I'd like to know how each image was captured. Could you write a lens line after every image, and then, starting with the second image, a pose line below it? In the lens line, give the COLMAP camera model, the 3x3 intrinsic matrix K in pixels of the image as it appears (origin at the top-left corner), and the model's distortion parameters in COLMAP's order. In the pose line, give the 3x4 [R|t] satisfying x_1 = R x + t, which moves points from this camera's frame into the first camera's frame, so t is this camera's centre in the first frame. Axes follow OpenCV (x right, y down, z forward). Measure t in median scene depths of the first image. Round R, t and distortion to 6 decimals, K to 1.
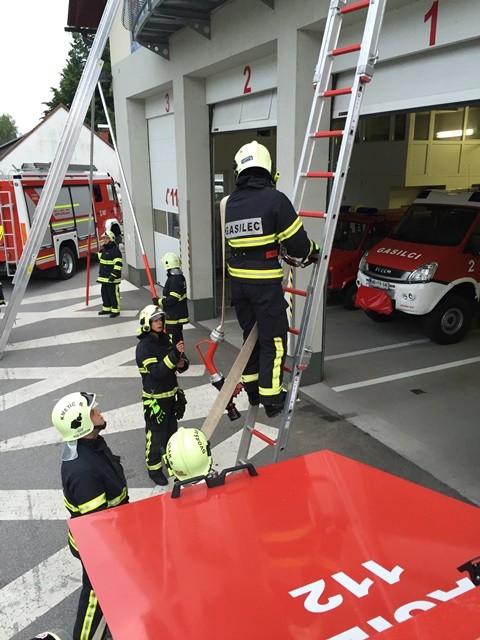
lens RADIAL K [[547.1, 0, 240.2], [0, 547.1, 324.5], [0, 0, 1]] dist [0.087800, -0.125785]
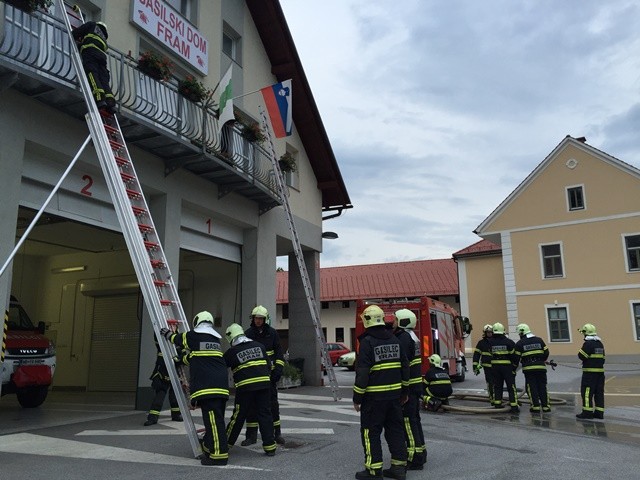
lens RADIAL K [[547.1, 0, 322.1], [0, 547.1, 239.0], [0, 0, 1]] dist [0.087800, -0.125785]
pose [[-0.641944, 0.166500, 0.748456, -1.088900], [0.227039, 0.973640, -0.021864, -0.164807], [-0.732367, 0.155893, -0.662824, 1.303138]]
